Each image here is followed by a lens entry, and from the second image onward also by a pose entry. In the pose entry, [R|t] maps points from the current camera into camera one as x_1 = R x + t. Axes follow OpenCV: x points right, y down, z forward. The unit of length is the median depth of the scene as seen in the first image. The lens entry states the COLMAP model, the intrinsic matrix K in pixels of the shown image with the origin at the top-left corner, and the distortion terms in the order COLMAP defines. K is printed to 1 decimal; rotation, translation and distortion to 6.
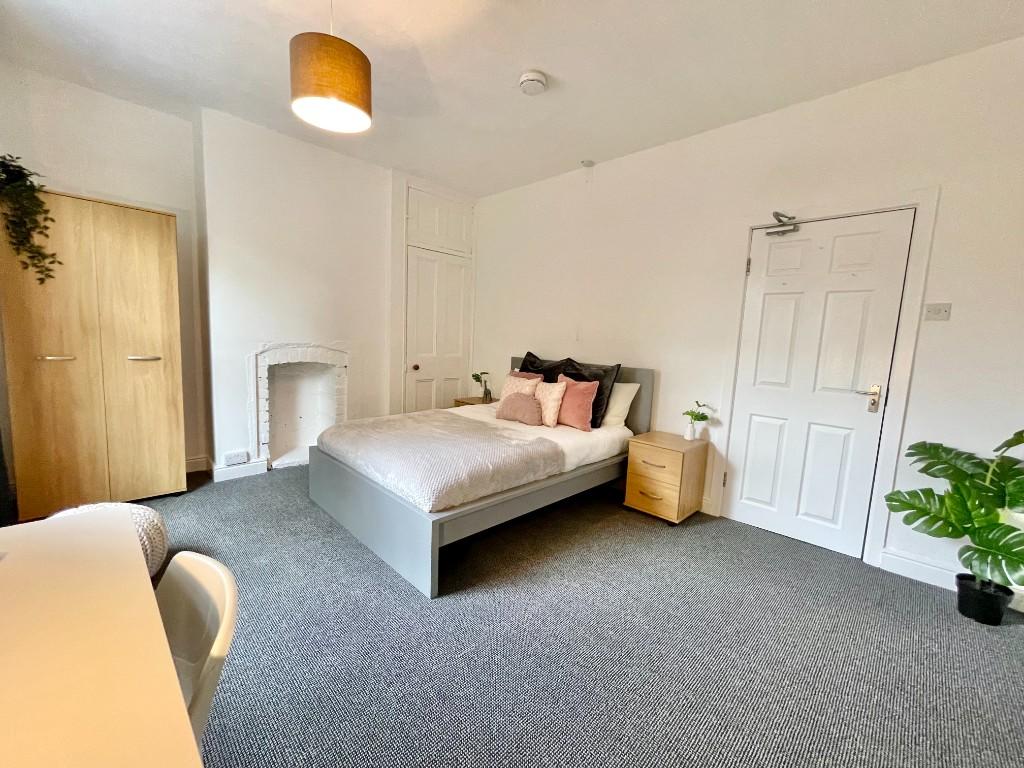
lens RADIAL K [[414.9, 0, 509.1], [0, 414.9, 385.3], [0, 0, 1]] dist [0.000308, -0.000284]
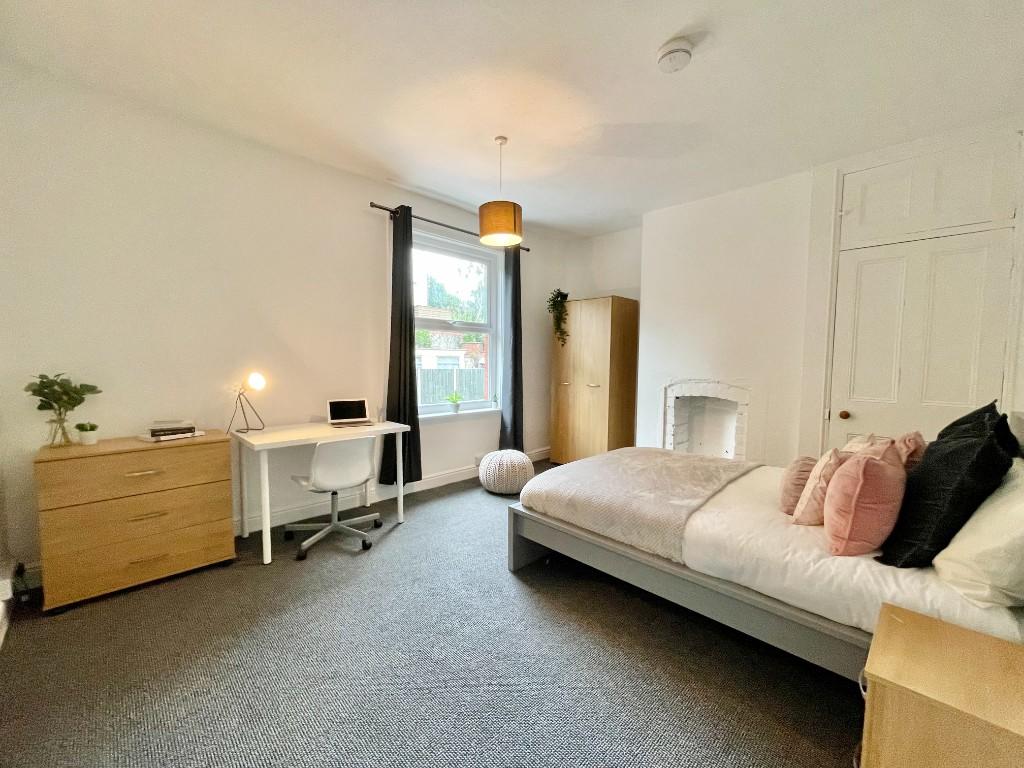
lens RADIAL K [[414.9, 0, 509.1], [0, 414.9, 385.3], [0, 0, 1]] dist [0.000308, -0.000284]
pose [[-0.000053, 0.017623, -0.999845, 0.803699], [-0.125014, 0.992001, 0.017491, -0.055553], [0.992155, 0.124995, 0.002151, 0.683346]]
